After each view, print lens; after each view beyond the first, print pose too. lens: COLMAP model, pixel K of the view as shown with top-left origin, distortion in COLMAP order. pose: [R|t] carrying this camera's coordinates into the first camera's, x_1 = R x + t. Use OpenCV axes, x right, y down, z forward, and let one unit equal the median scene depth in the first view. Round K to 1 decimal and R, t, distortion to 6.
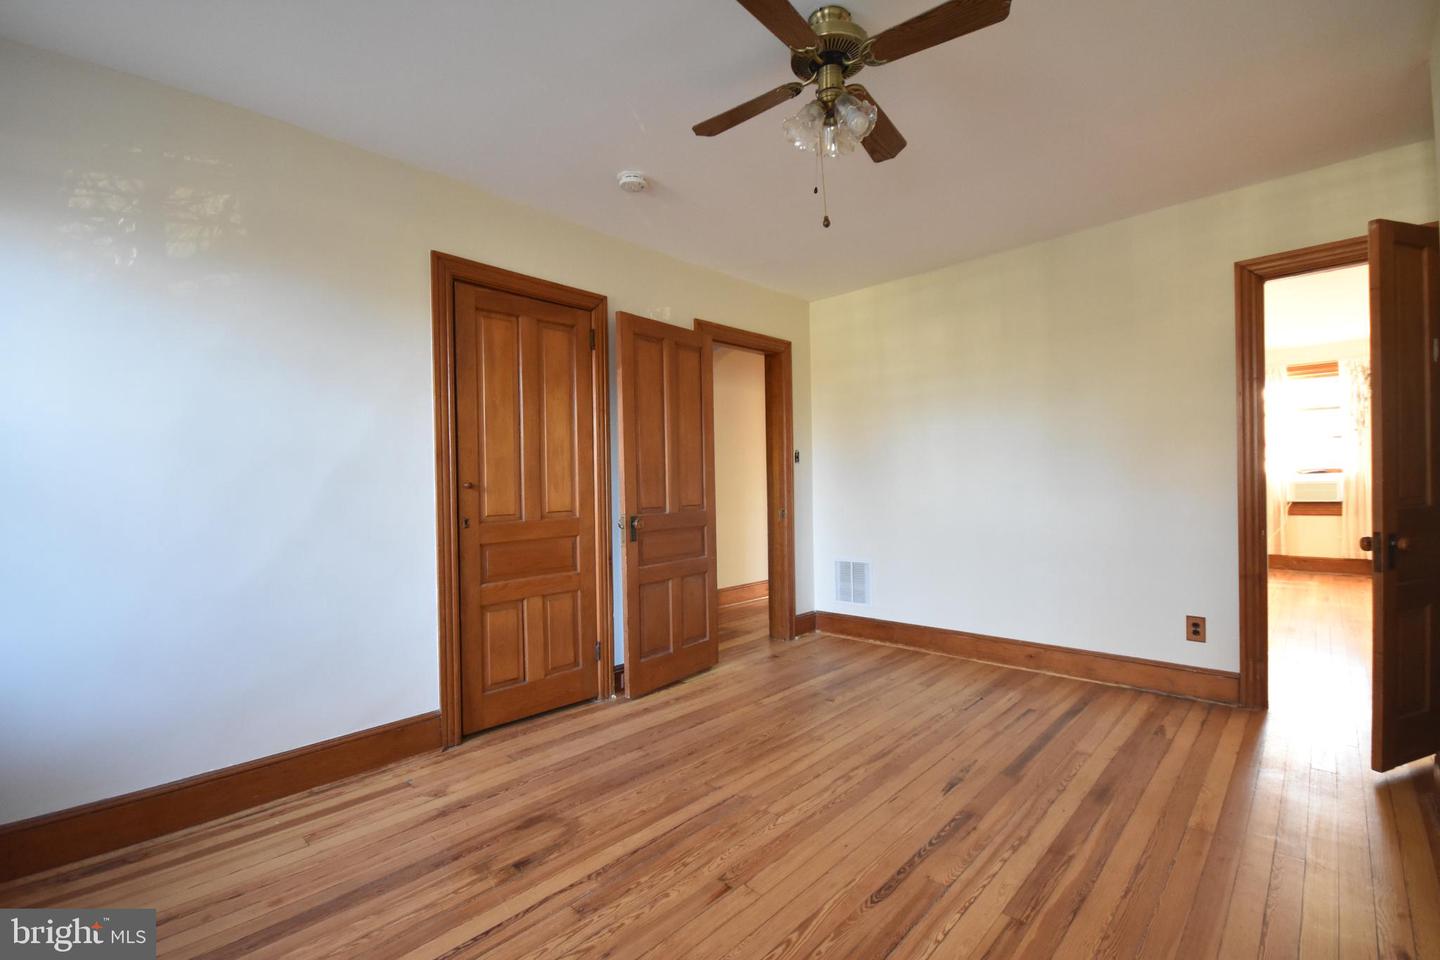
lens RADIAL K [[631.3, 0, 720.8], [0, 631.3, 486.0], [0, 0, 1]] dist [0.001999, -0.004742]
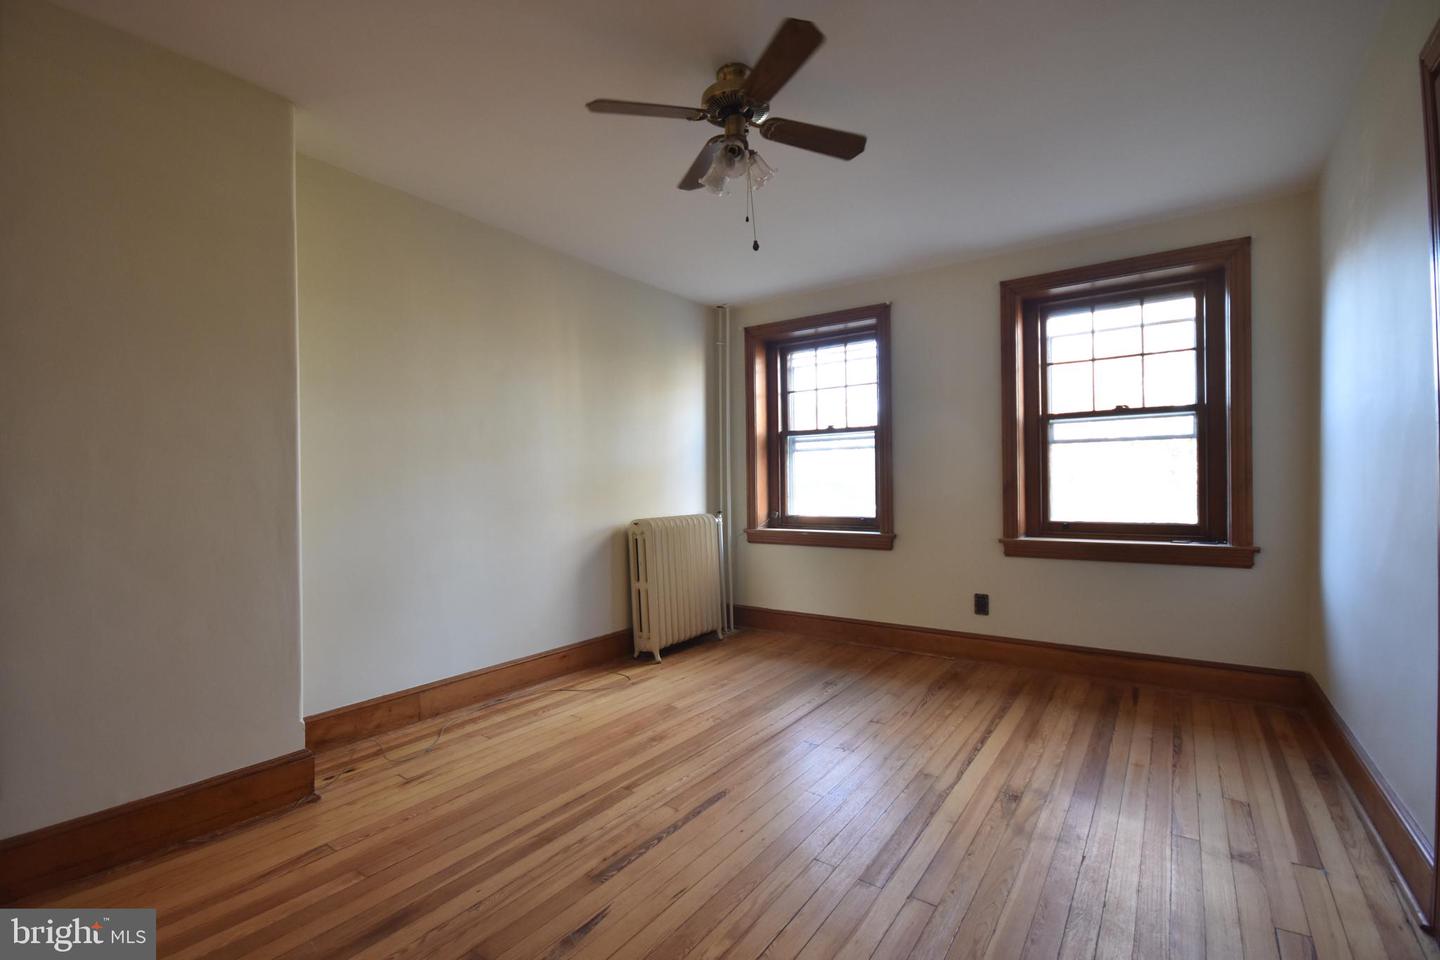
lens RADIAL K [[631.3, 0, 720.8], [0, 631.3, 486.0], [0, 0, 1]] dist [0.001999, -0.004742]
pose [[-0.990753, 0.032222, -0.131794, 0.347941], [0.031170, 0.999464, 0.010044, -0.011639], [0.132047, 0.005843, -0.991226, 2.004306]]
